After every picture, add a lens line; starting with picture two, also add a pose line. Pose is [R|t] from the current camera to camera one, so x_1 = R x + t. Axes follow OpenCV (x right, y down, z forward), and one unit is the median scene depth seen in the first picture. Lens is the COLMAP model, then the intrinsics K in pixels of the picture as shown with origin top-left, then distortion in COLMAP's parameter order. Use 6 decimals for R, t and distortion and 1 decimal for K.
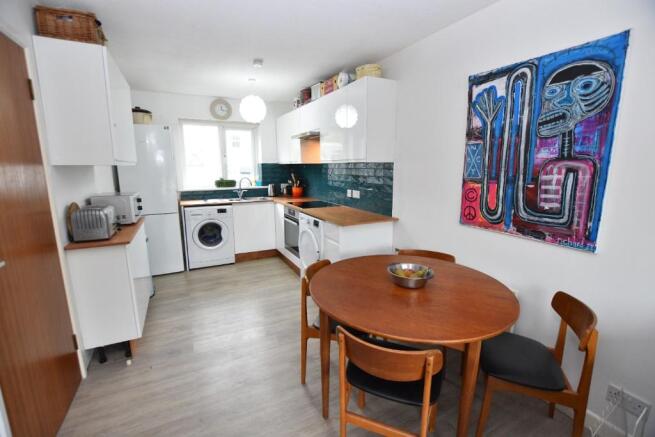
lens RADIAL K [[285.1, 0, 329.8], [0, 285.1, 217.1], [0, 0, 1]] dist [-0.031198, 0.002637]
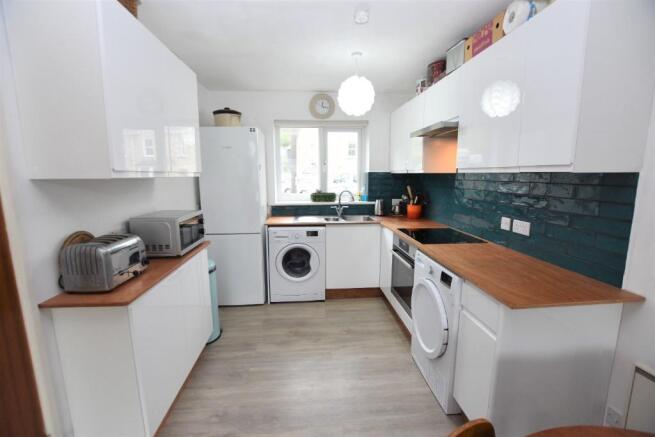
lens RADIAL K [[285.1, 0, 326.0], [0, 285.1, 217.5], [0, 0, 1]] dist [-0.031198, 0.002637]
pose [[0.917403, 0.056916, -0.393869, -0.041074], [-0.066867, 0.997695, -0.011574, -0.061034], [0.392302, 0.036954, 0.919094, 0.302553]]
